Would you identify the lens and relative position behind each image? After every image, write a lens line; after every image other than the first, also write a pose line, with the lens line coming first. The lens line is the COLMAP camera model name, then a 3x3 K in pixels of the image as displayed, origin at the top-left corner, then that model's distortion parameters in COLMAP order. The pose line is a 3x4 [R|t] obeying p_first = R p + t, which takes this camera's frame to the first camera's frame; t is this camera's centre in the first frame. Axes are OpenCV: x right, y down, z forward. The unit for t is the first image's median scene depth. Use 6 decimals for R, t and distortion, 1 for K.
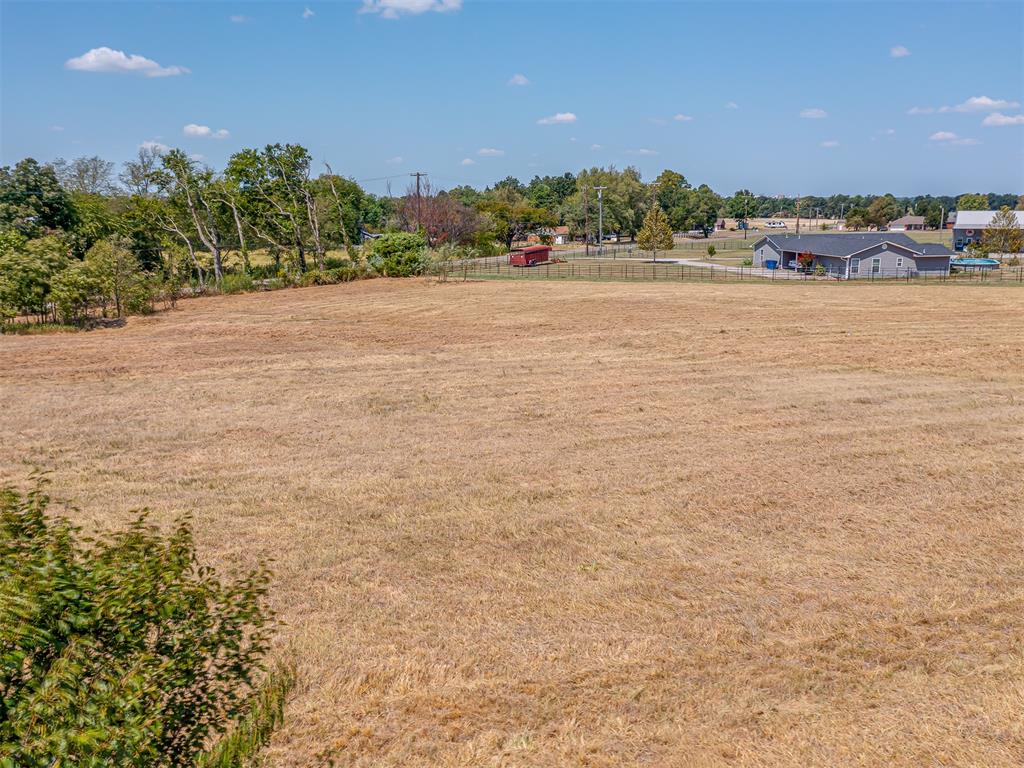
lens RADIAL K [[927.0, 0, 512.0], [0, 927.0, 384.0], [0, 0, 1]] dist [-0.018339, -0.004690]
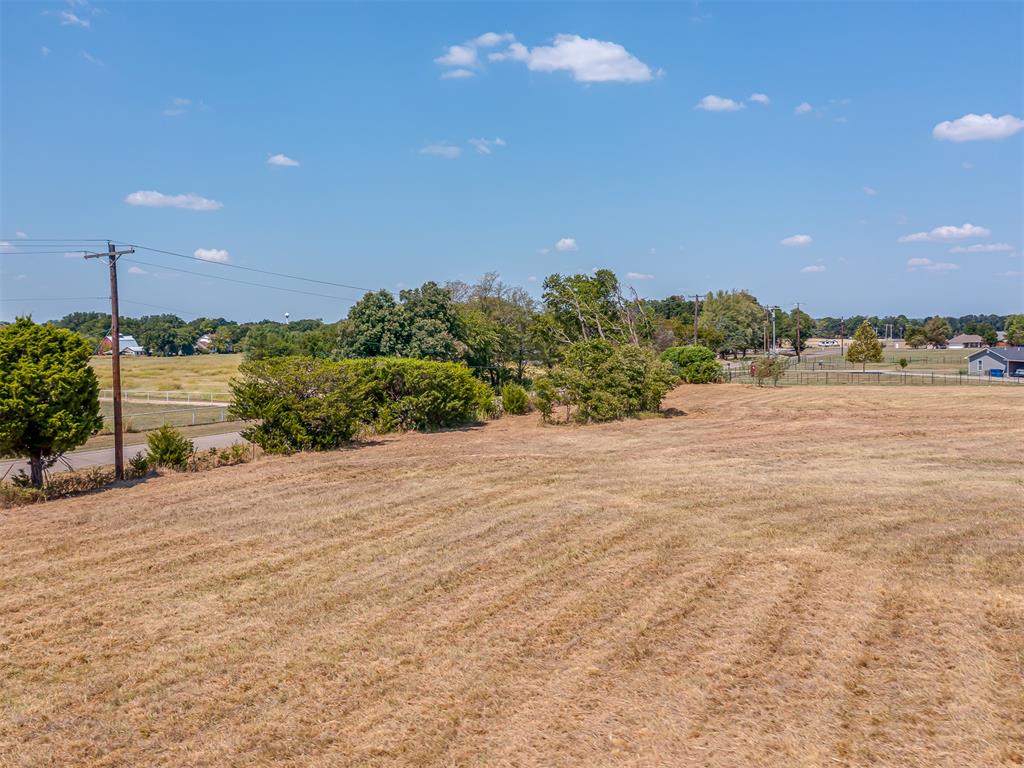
lens RADIAL K [[910.0, 0, 512.0], [0, 910.0, 384.0], [0, 0, 1]] dist [-0.021937, 0.007151]
pose [[0.999956, -0.002260, 0.009115, -0.204016], [0.003412, 0.991722, -0.128359, 0.016107], [-0.008750, 0.128385, 0.991686, -0.064644]]
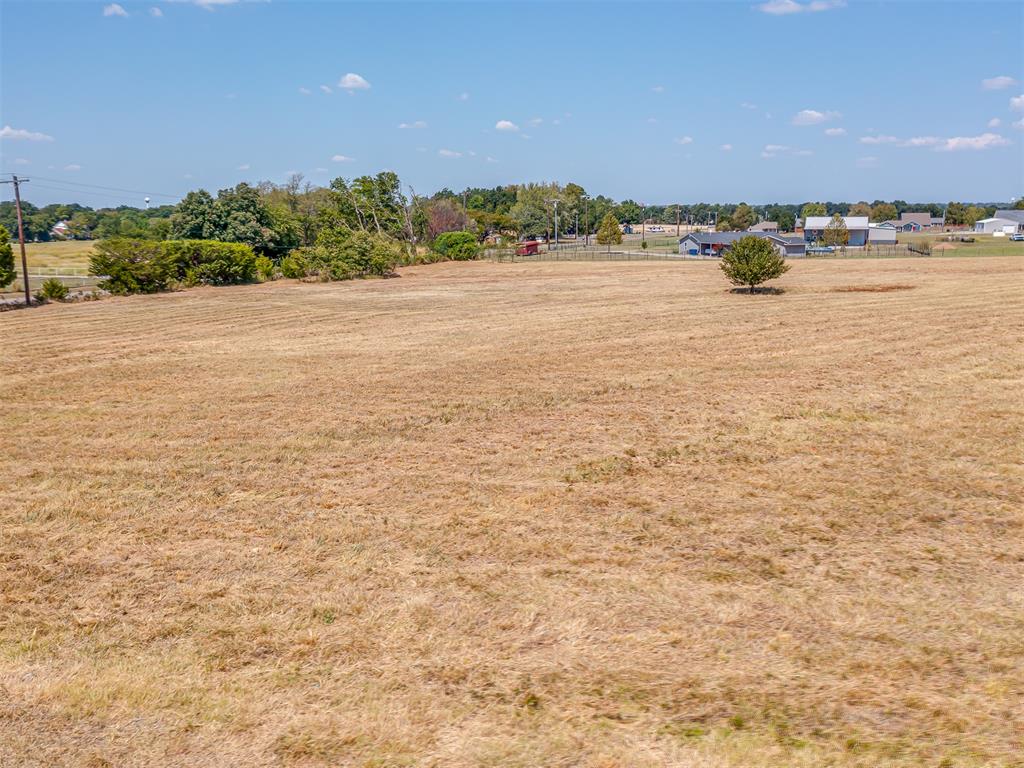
lens RADIAL K [[910.0, 0, 512.0], [0, 910.0, 384.0], [0, 0, 1]] dist [-0.021937, 0.007151]
pose [[0.989936, -0.025856, 0.139136, -0.141256], [0.026485, 0.999646, -0.002675, 0.051807], [-0.139018, 0.006333, 0.990270, -0.270713]]
